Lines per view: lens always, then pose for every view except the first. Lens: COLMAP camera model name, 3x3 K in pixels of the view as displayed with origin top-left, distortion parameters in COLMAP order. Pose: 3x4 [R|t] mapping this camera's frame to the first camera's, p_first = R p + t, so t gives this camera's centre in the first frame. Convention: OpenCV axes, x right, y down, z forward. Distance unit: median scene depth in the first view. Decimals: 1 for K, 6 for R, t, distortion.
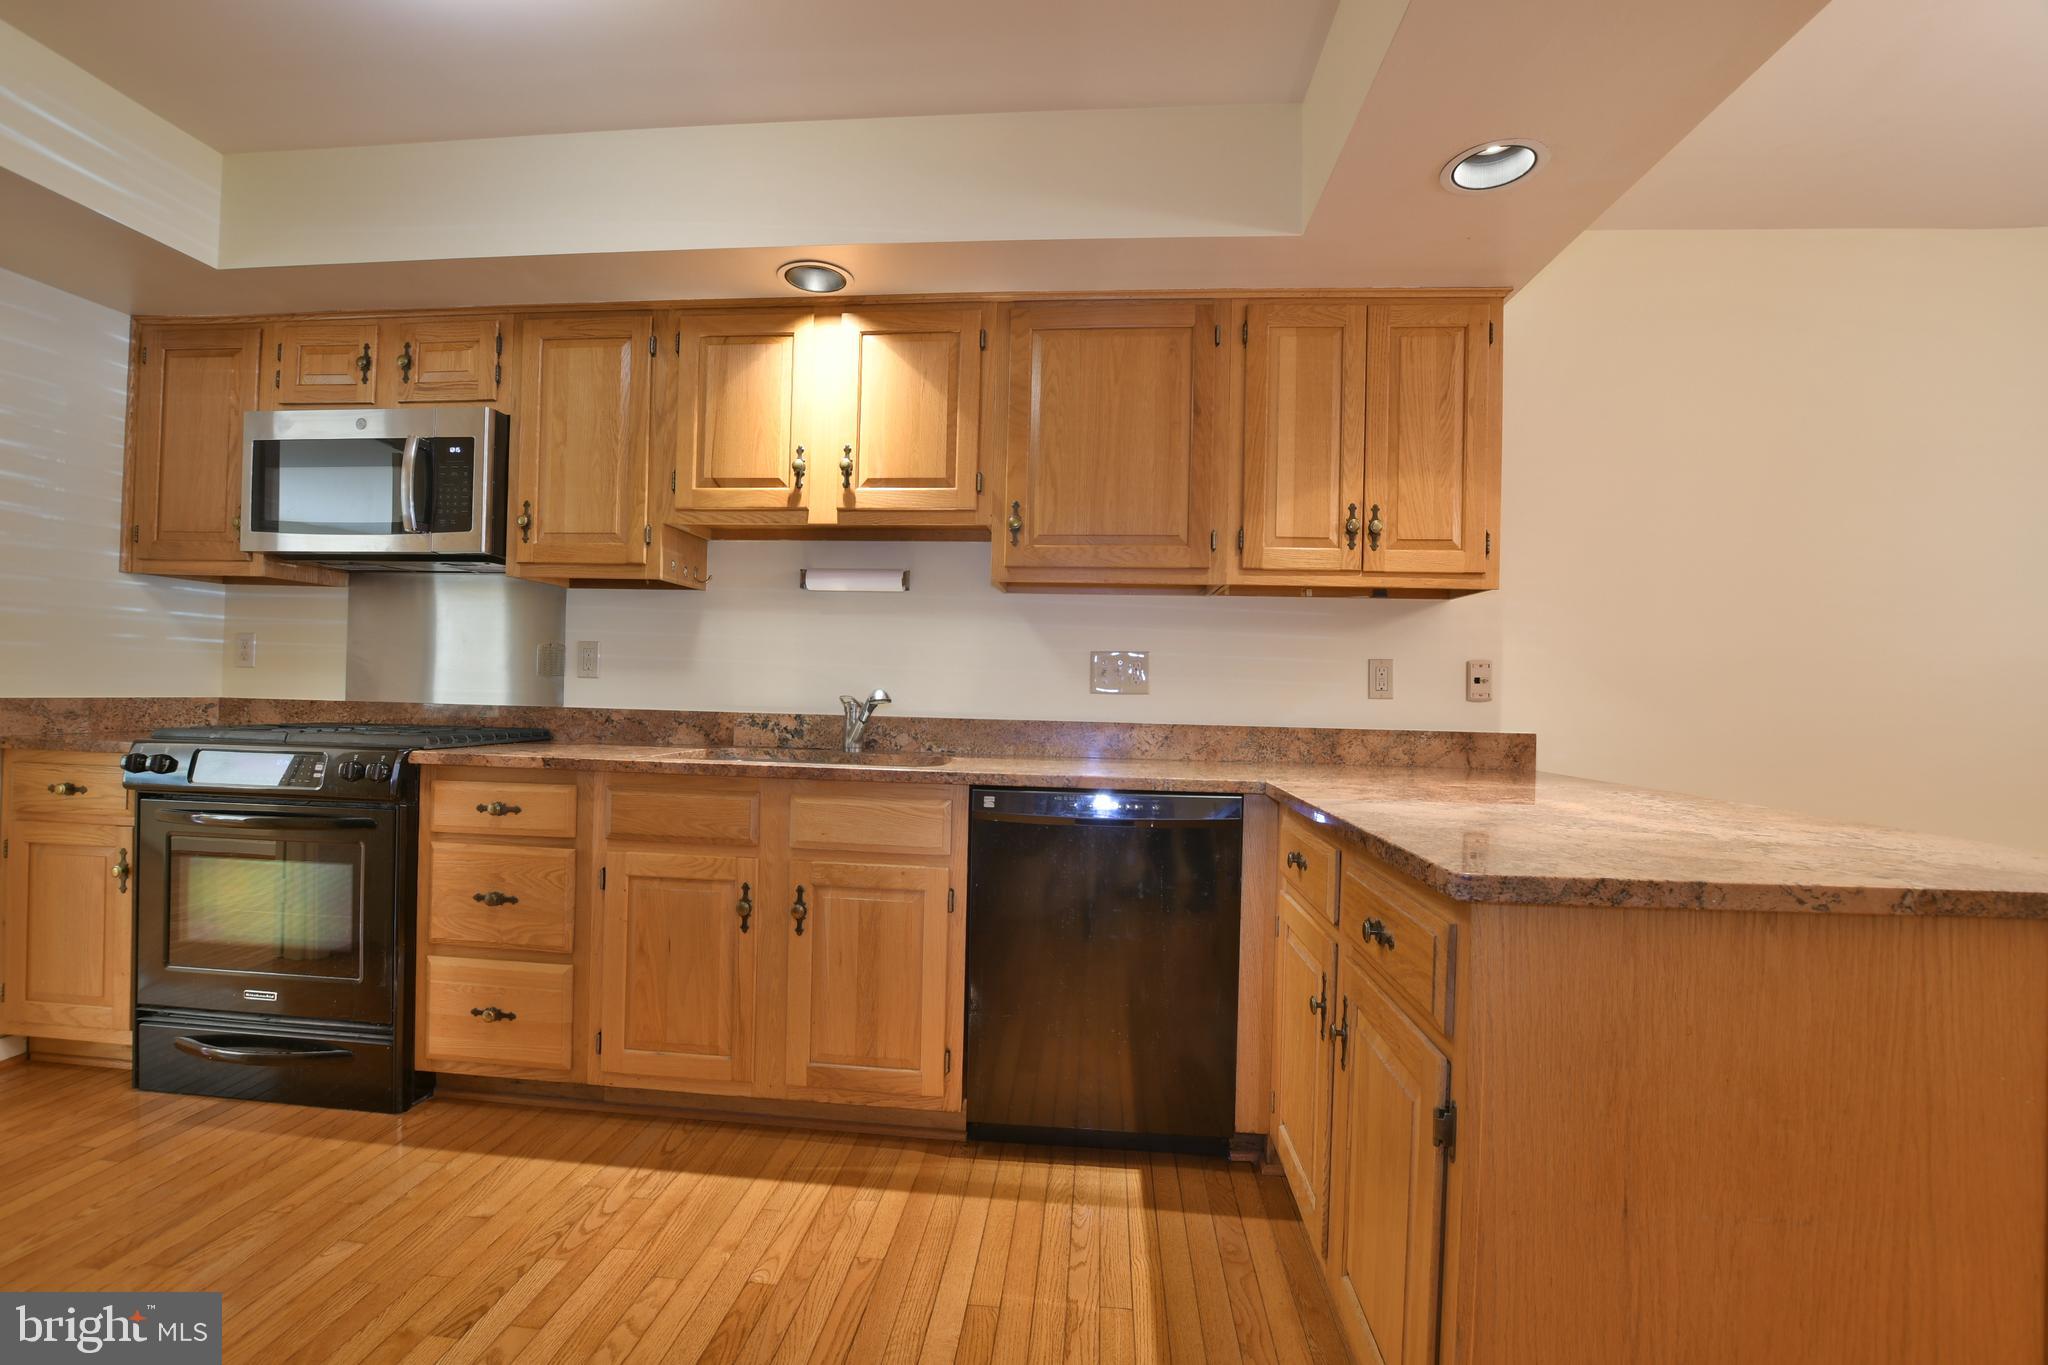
lens RADIAL K [[898.2, 0, 1012.9], [0, 898.2, 687.1], [0, 0, 1]] dist [-0.032008, 0.000668]
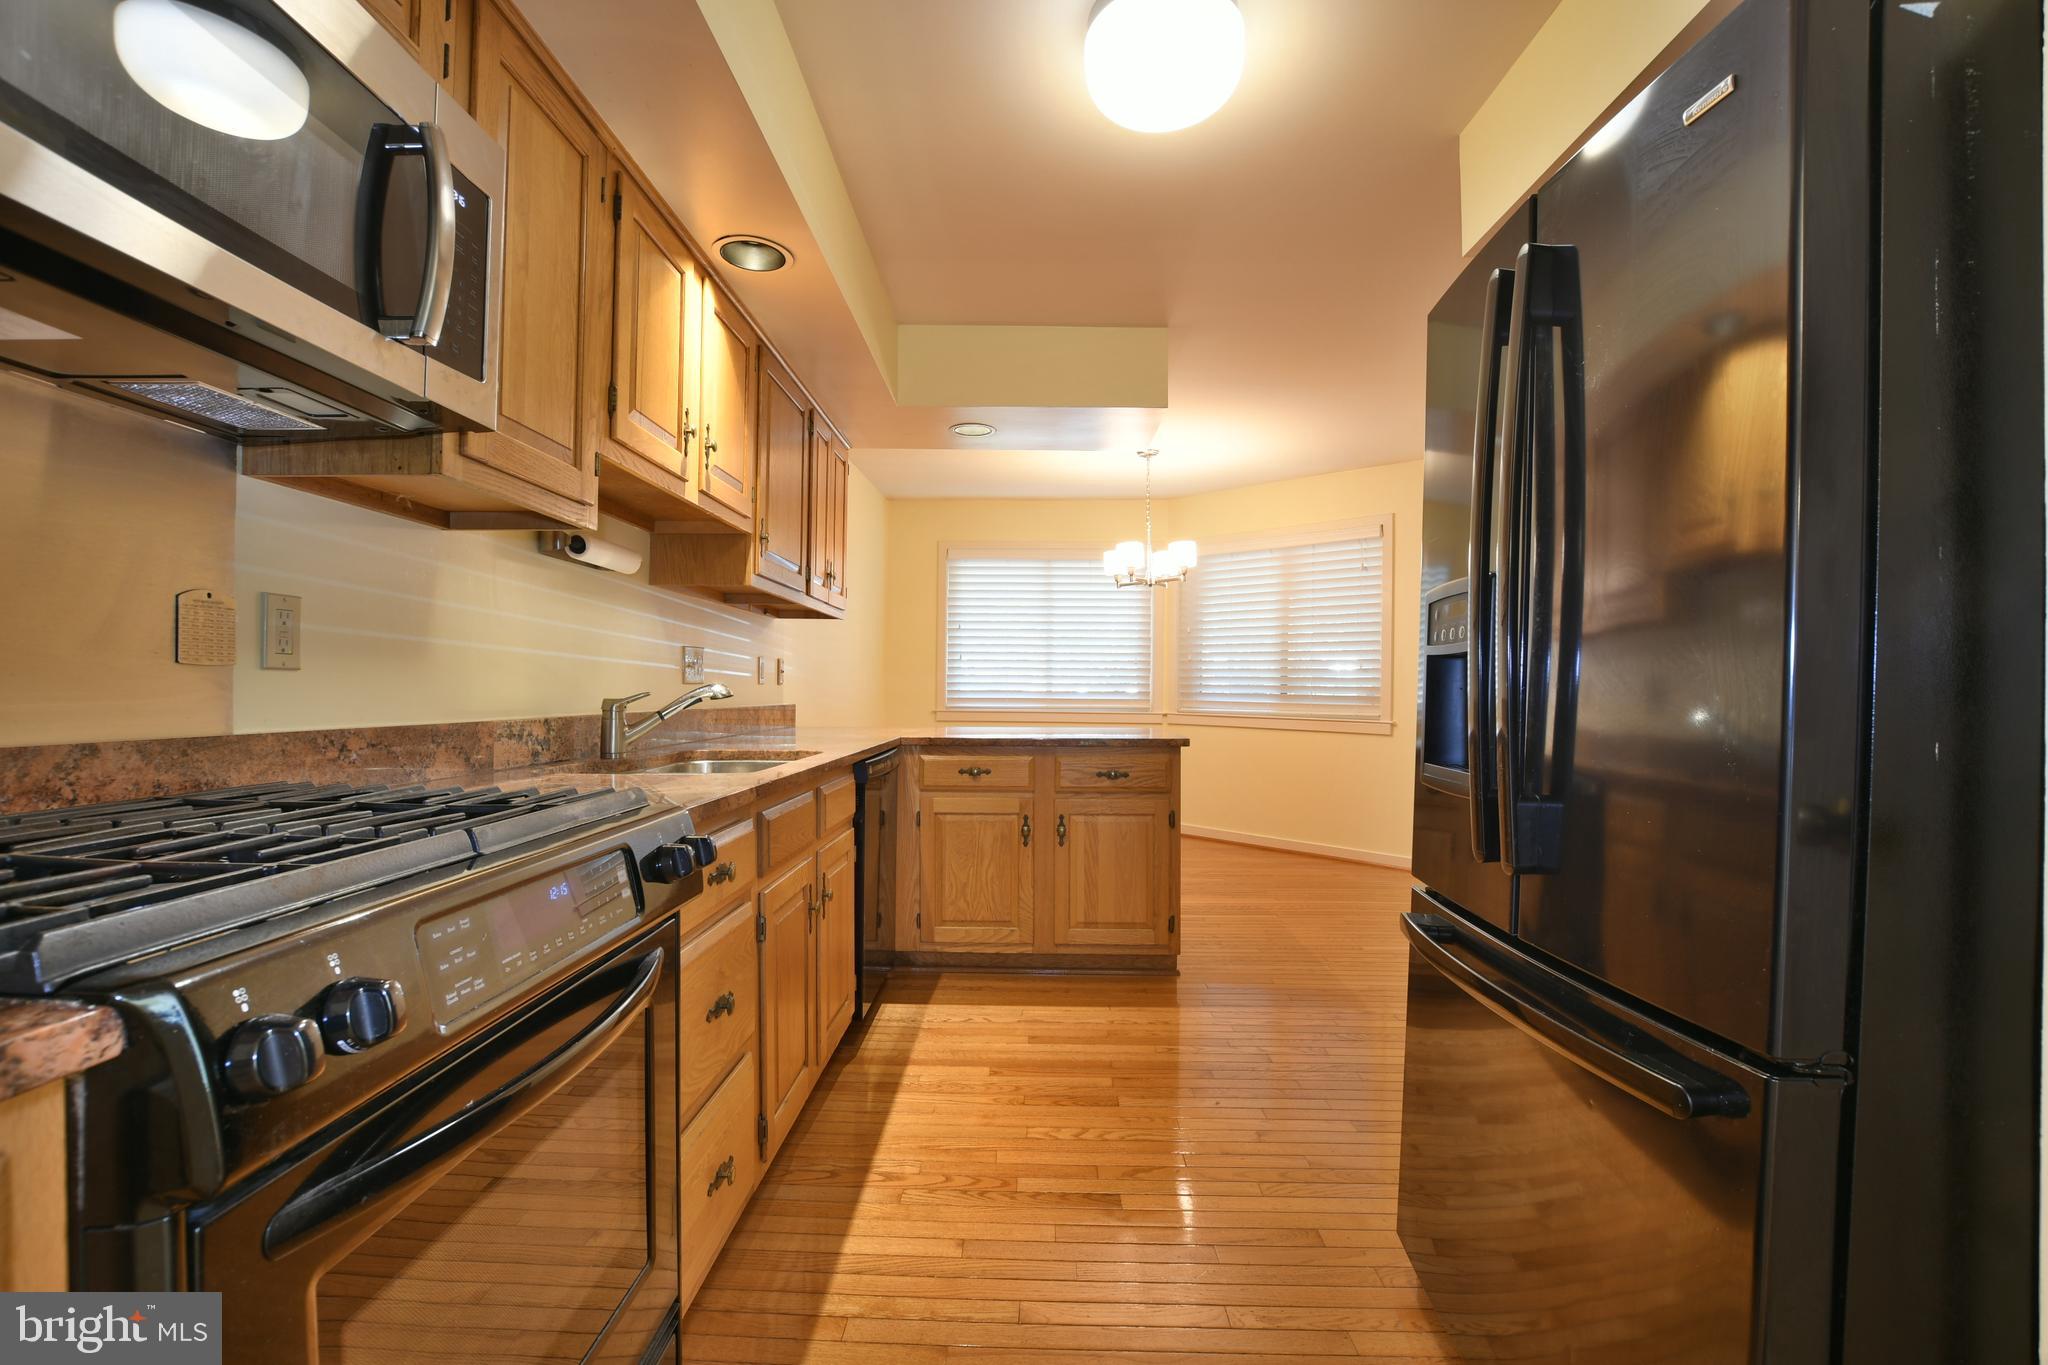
lens RADIAL K [[898.2, 0, 1012.9], [0, 898.2, 687.1], [0, 0, 1]] dist [-0.032008, 0.000668]
pose [[-0.058722, -0.021072, 0.998052, -1.128960], [-0.023410, 0.999531, 0.019726, -0.022295], [-0.998000, -0.022206, -0.059187, 0.729858]]
